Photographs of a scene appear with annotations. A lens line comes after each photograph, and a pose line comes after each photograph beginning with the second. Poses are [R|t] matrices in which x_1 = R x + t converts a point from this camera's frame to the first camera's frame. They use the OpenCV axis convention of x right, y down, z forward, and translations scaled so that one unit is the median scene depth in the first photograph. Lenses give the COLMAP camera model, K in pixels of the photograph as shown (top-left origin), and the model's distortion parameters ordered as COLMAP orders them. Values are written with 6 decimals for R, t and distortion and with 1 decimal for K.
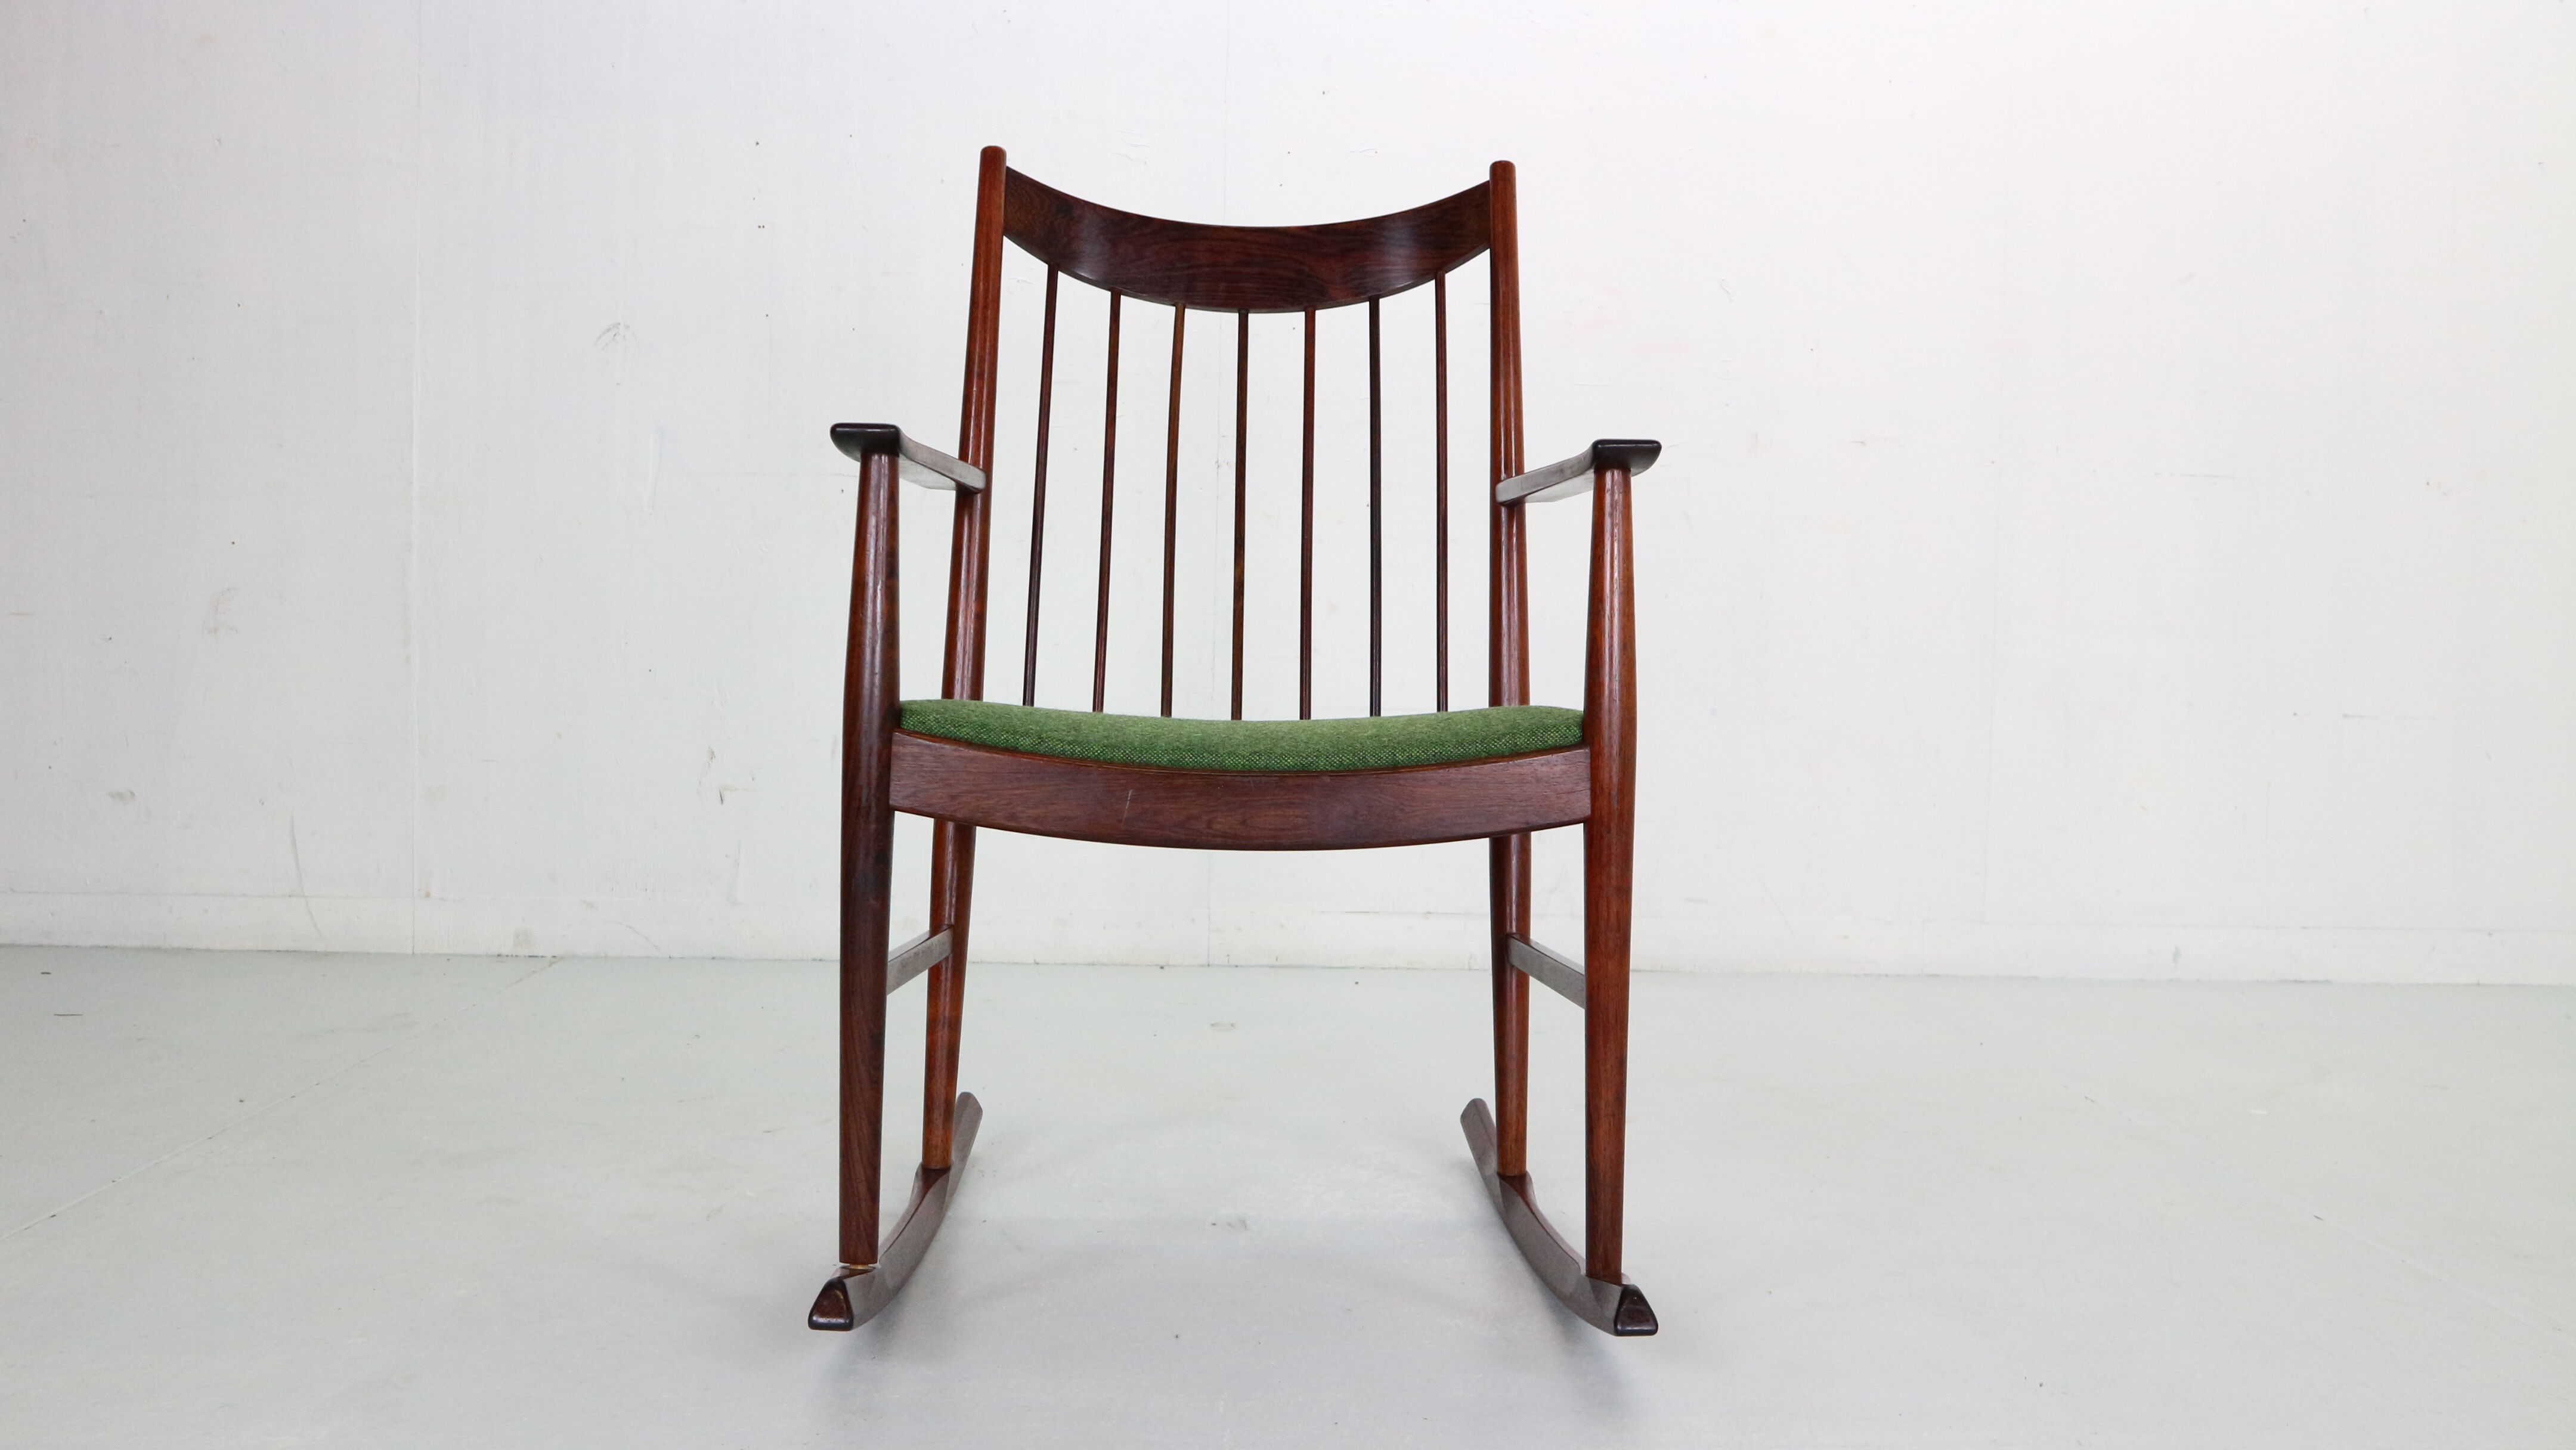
lens RADIAL K [[2078.7, 0, 1299.8], [0, 2078.7, 737.8], [0, 0, 1]] dist [-0.079103, 0.088308]
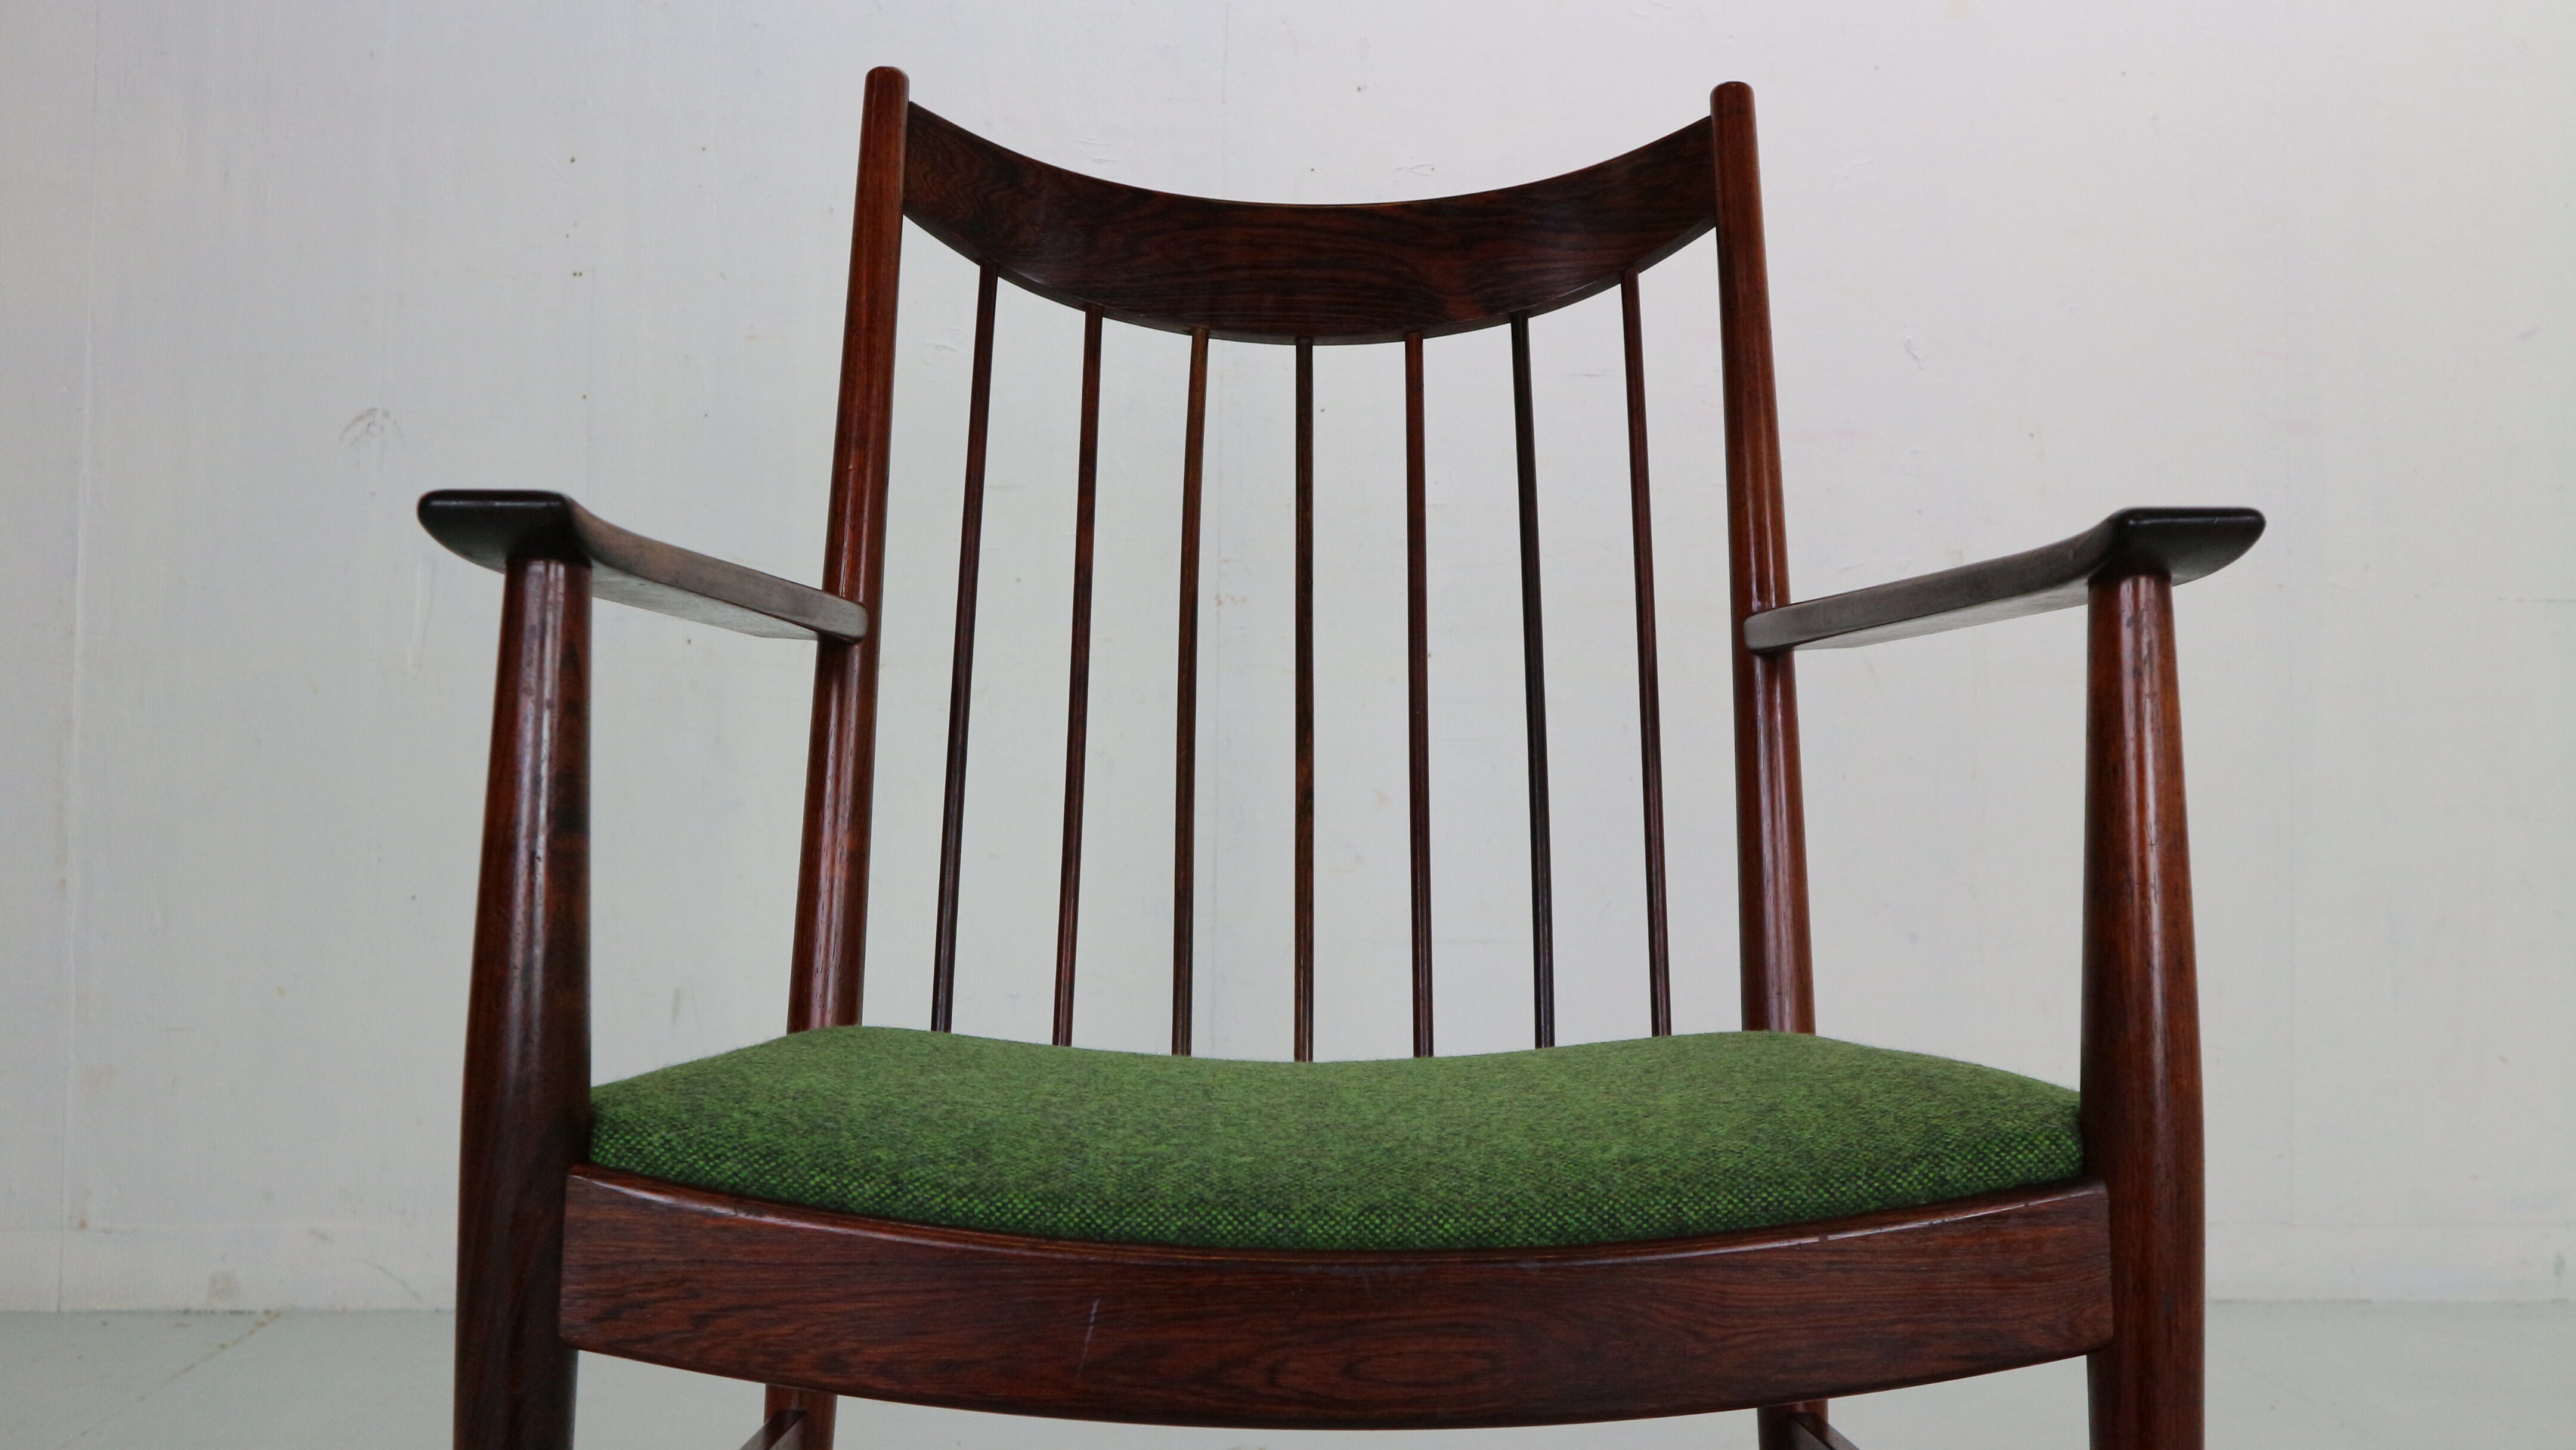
lens RADIAL K [[2078.7, 0, 1297.1], [0, 2078.7, 779.3], [0, 0, 1]] dist [-0.079103, 0.088308]
pose [[0.999848, -0.010749, -0.013712, -0.022404], [0.010022, 0.998596, -0.052010, -0.045974], [0.014251, 0.051865, 0.998552, 0.400114]]
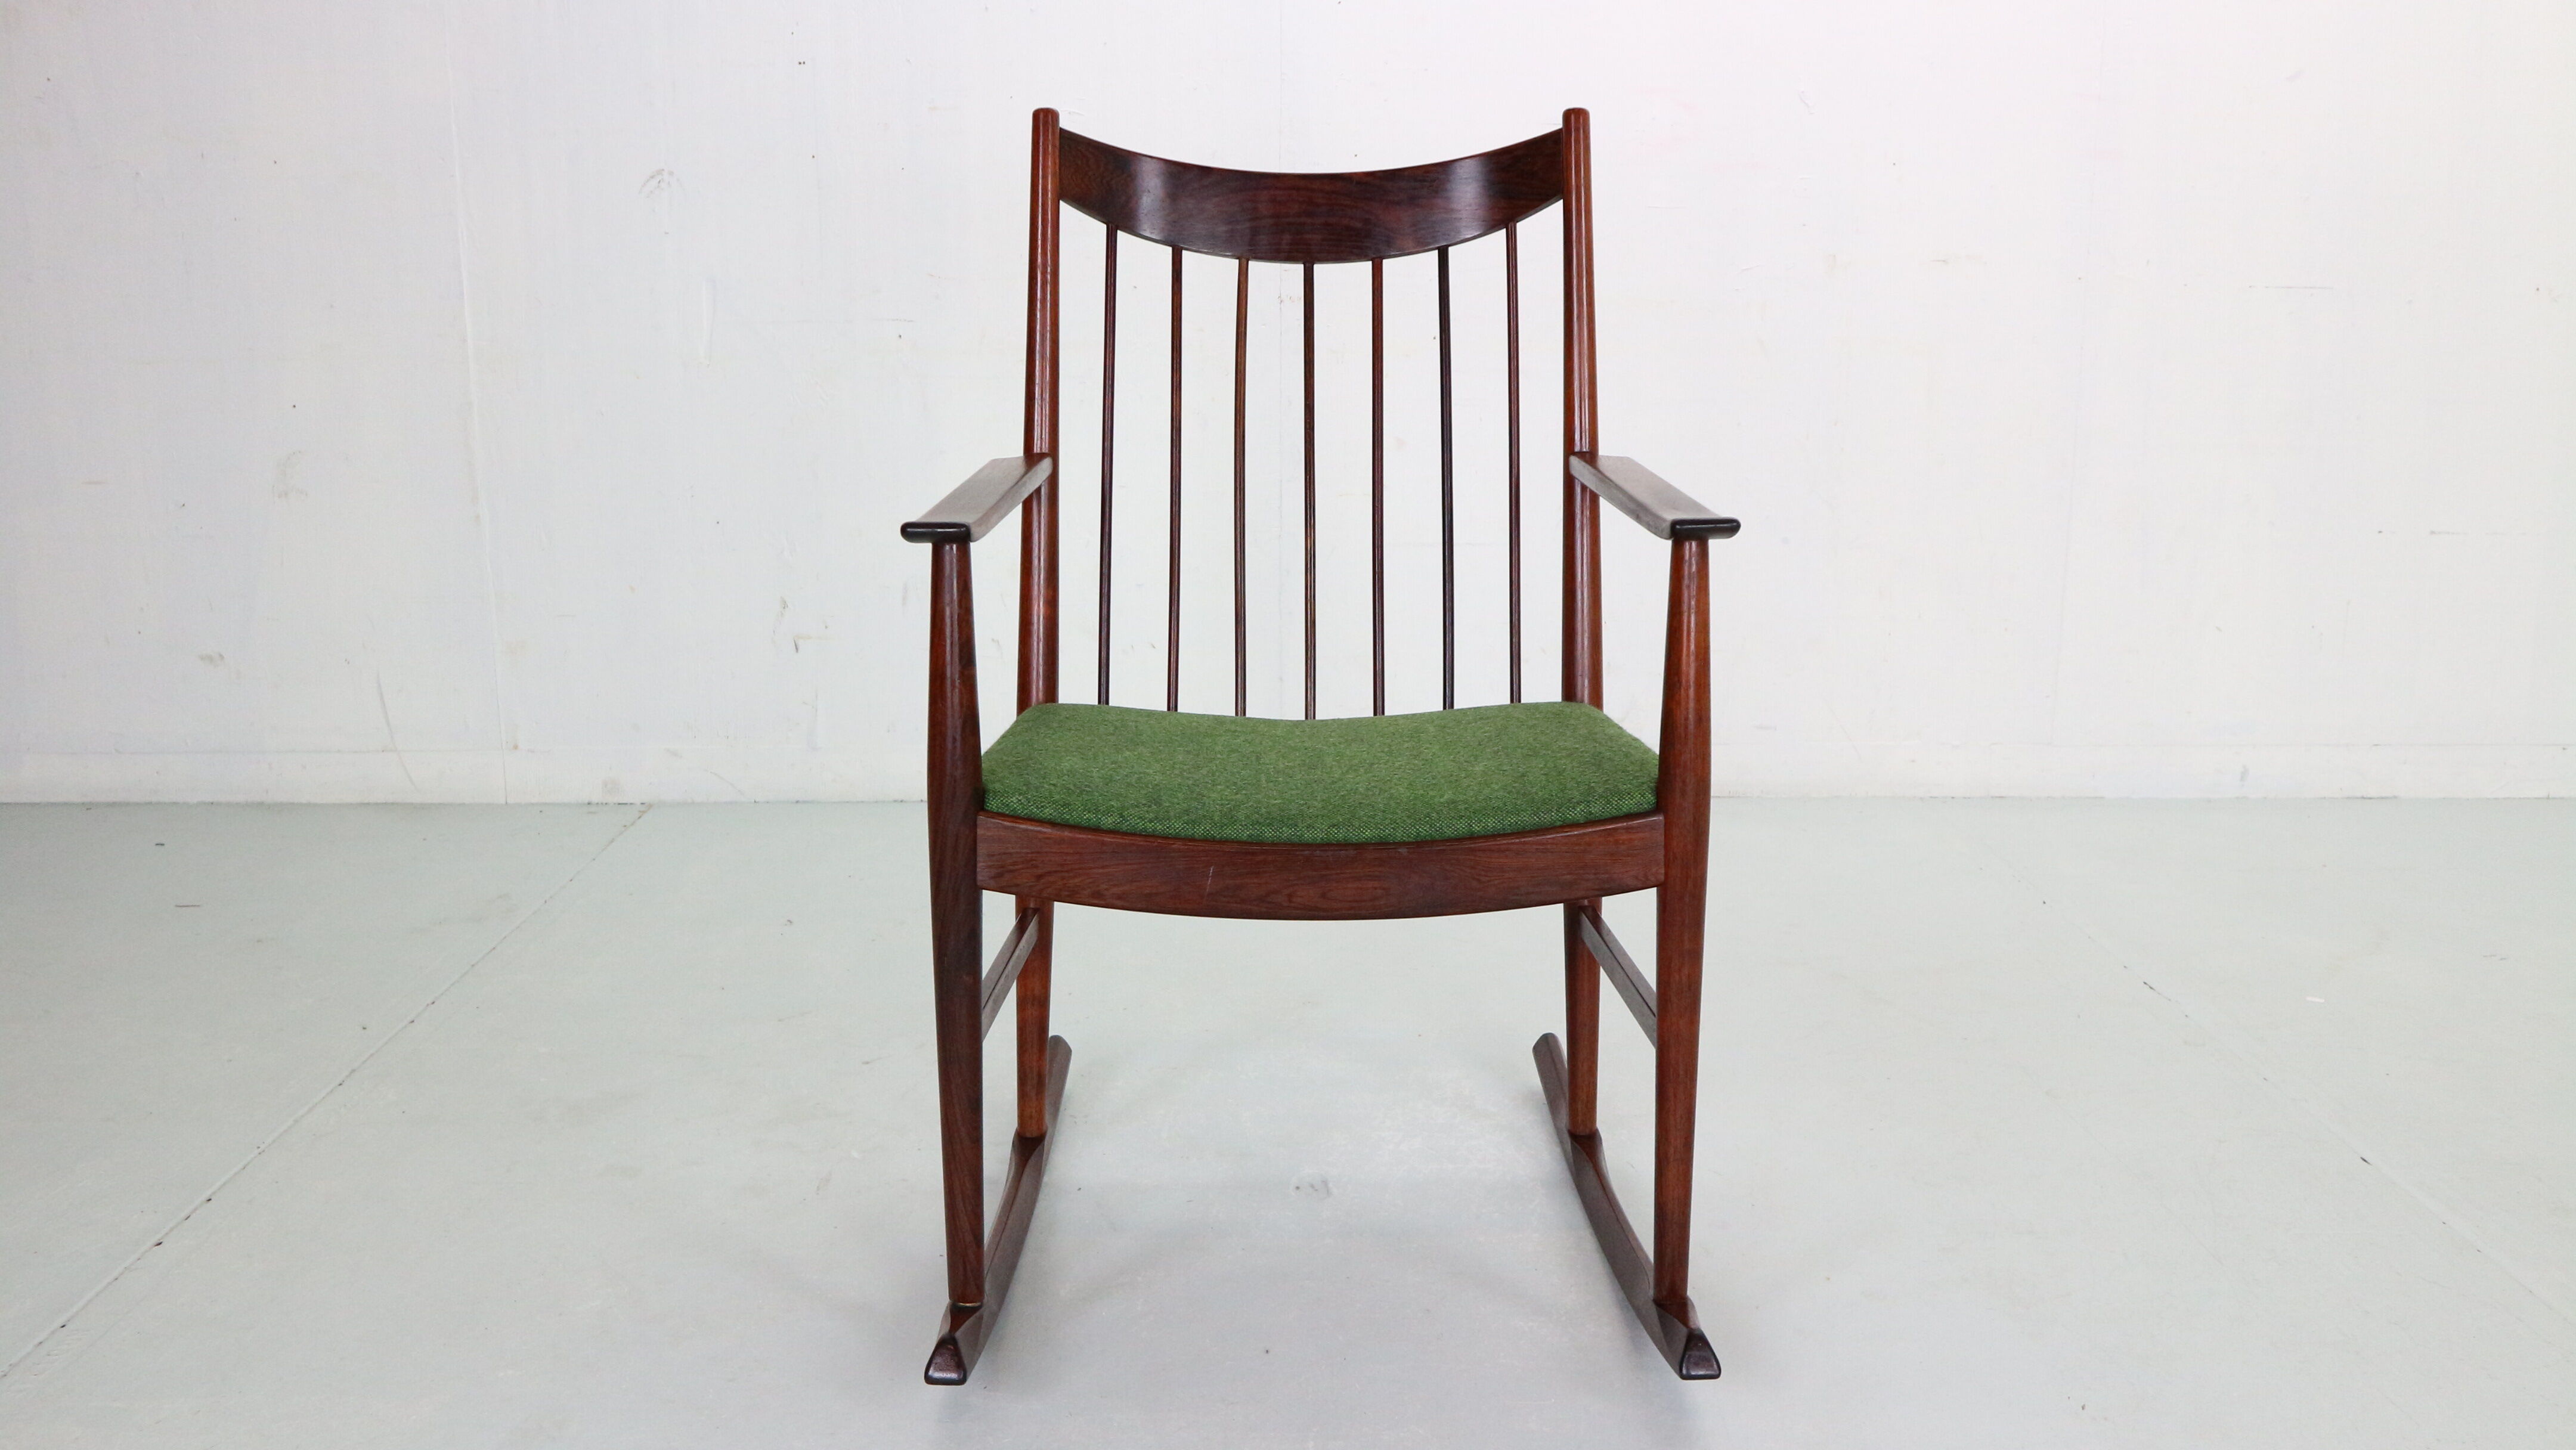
lens RADIAL K [[2078.7, 0, 1302.0], [0, 2078.7, 737.3], [0, 0, 1]] dist [-0.079103, 0.088308]
pose [[0.999441, -0.013878, -0.030407, -0.003851], [0.018927, 0.984809, 0.172606, -0.154755], [0.027549, -0.173085, 0.984522, 0.005452]]
